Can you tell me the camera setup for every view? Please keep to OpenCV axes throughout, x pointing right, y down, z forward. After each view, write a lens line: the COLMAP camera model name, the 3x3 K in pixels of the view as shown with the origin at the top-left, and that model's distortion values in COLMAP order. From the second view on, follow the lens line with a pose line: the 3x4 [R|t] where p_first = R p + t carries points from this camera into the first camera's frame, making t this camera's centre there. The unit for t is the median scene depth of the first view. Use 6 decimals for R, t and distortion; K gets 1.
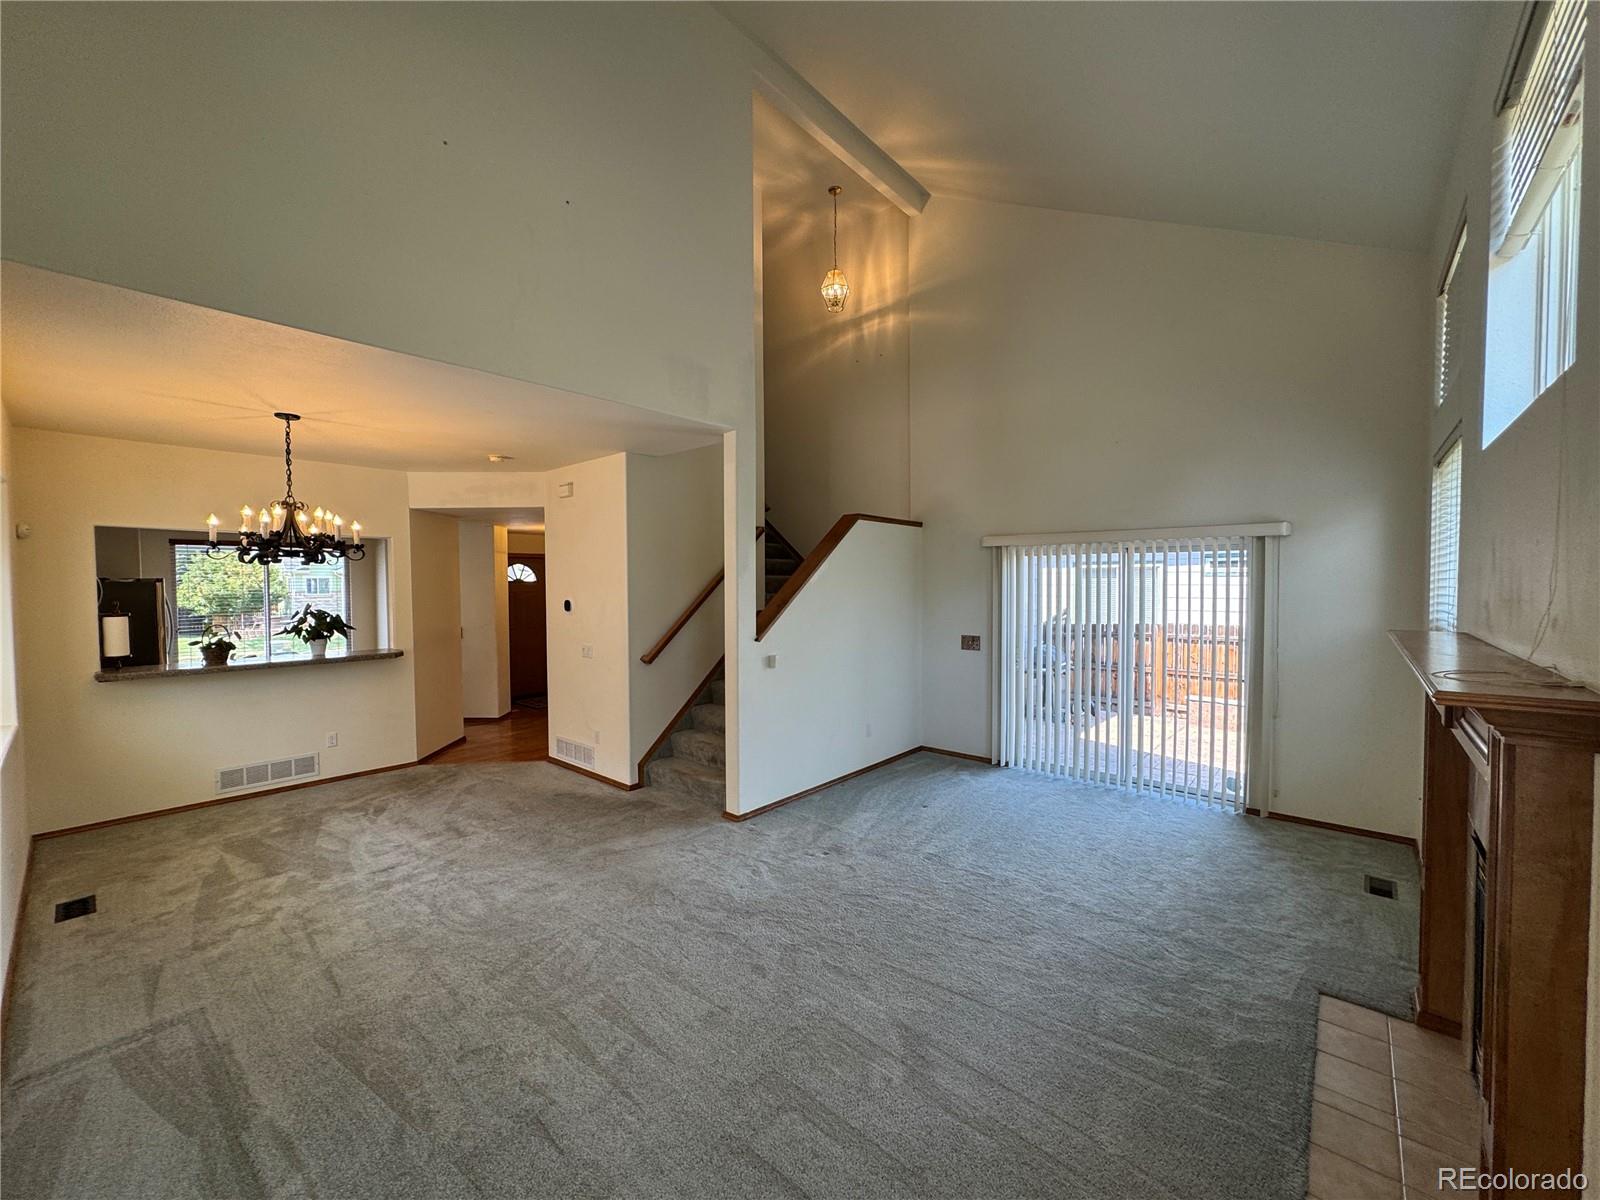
lens RADIAL K [[633.8, 0, 797.2], [0, 633.8, 600.1], [0, 0, 1]] dist [-0.001198, 0.000508]
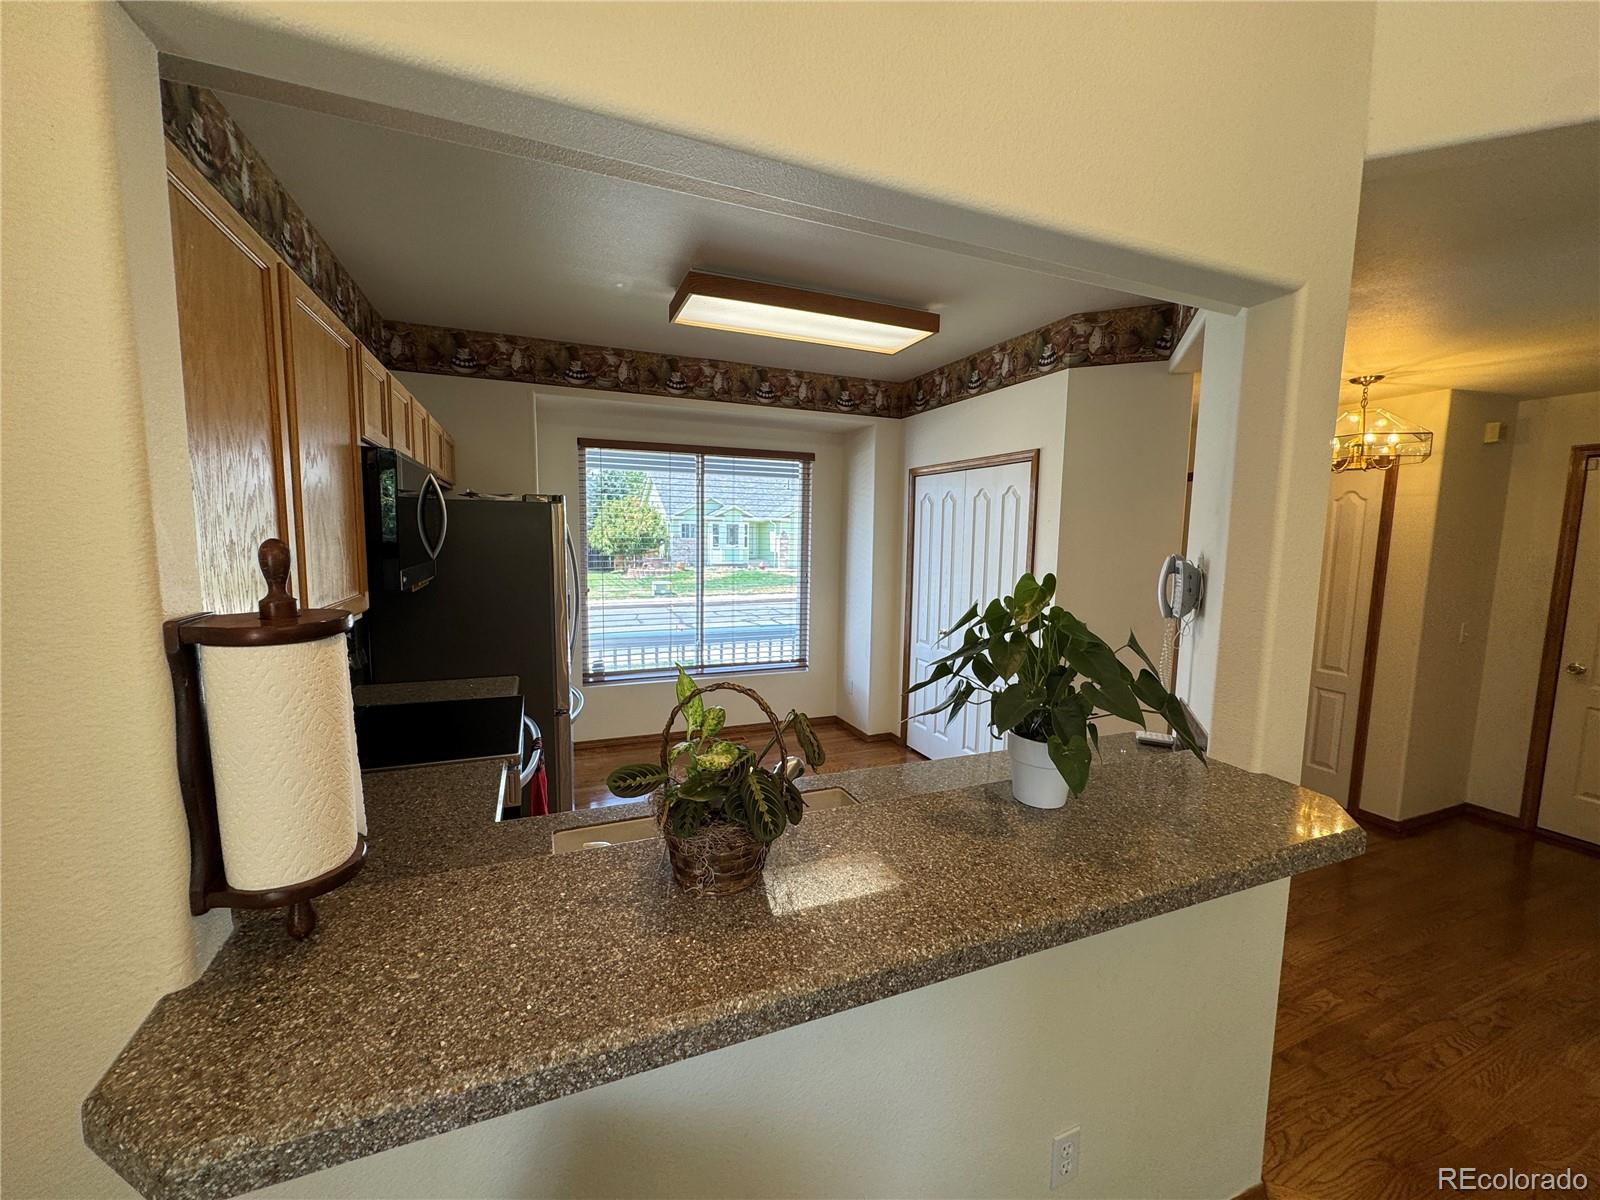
lens RADIAL K [[633.8, 0, 797.2], [0, 633.8, 600.1], [0, 0, 1]] dist [-0.001198, 0.000508]
pose [[0.894522, 0.067879, -0.441841, -0.782787], [-0.035404, 0.996057, 0.081345, -0.000870], [0.445621, -0.057122, 0.893398, 0.808658]]
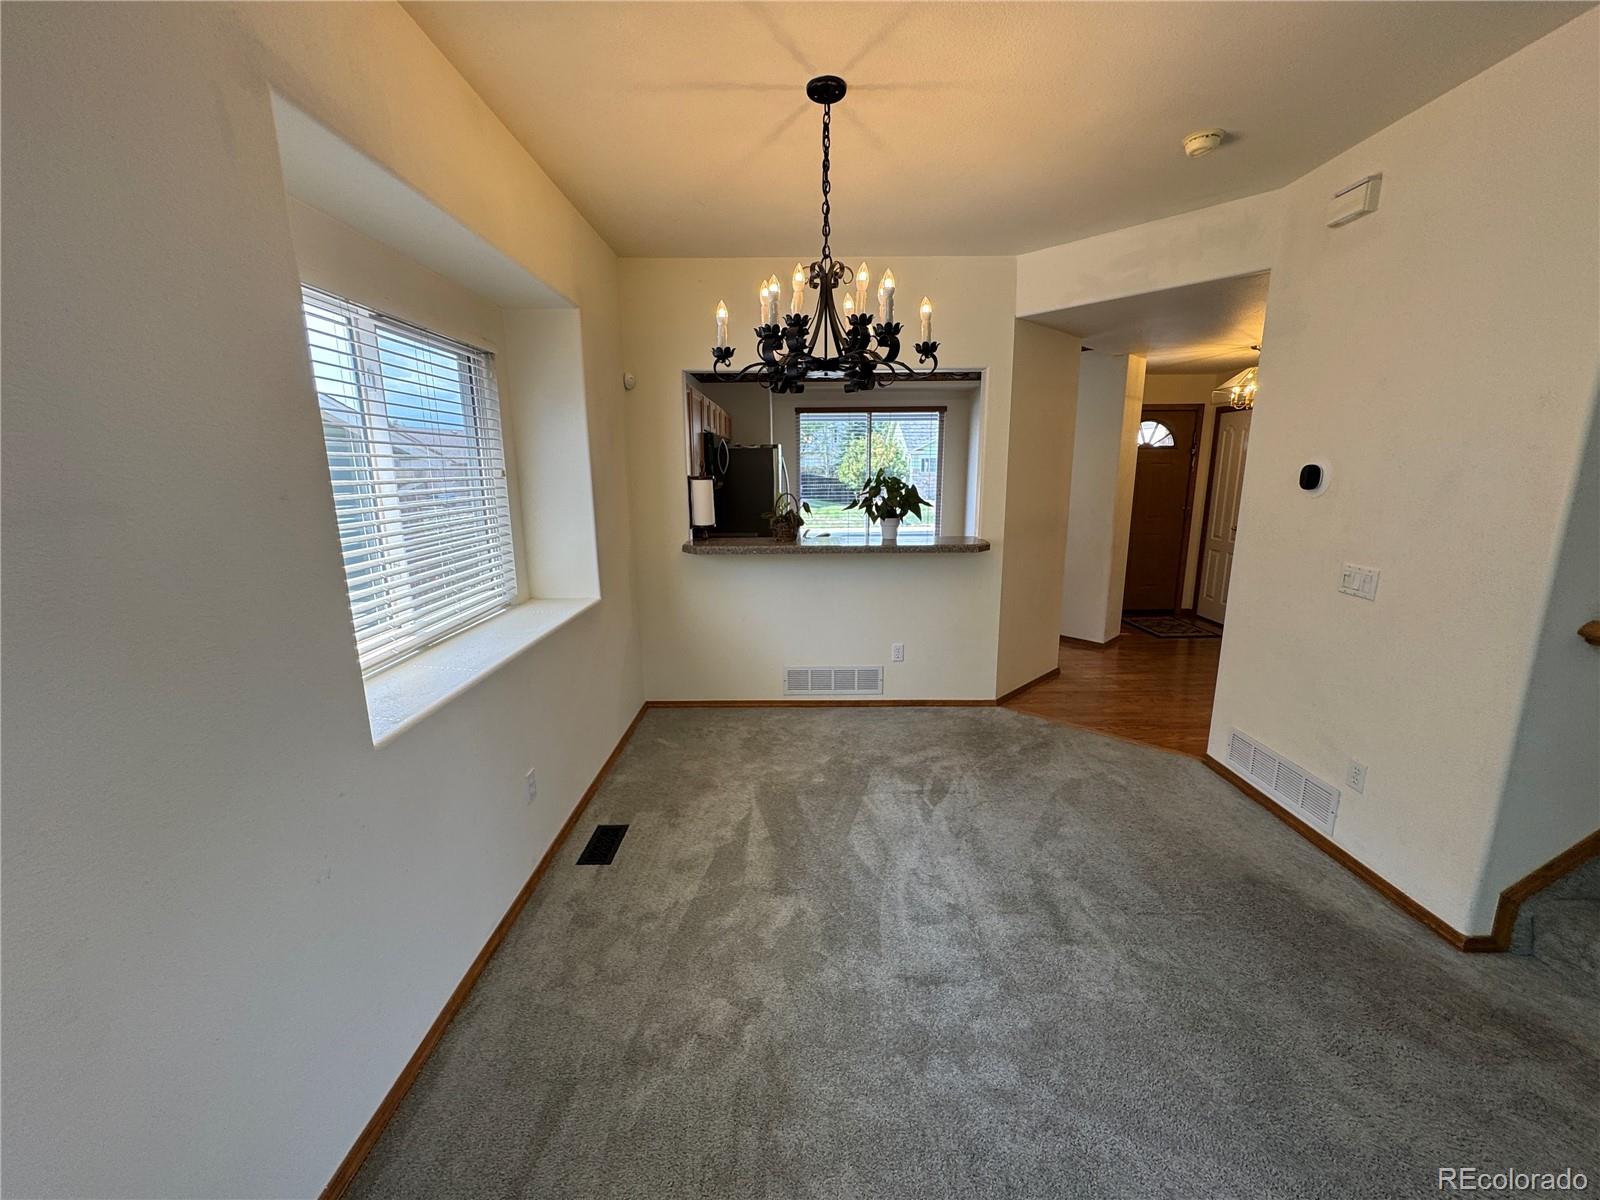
lens RADIAL K [[633.8, 0, 797.2], [0, 633.8, 600.1], [0, 0, 1]] dist [-0.001198, 0.000508]
pose [[0.656599, 0.155949, -0.737941, -0.282695], [-0.018661, 0.981450, 0.190806, 0.017333], [0.754009, -0.111512, 0.647330, 0.455298]]
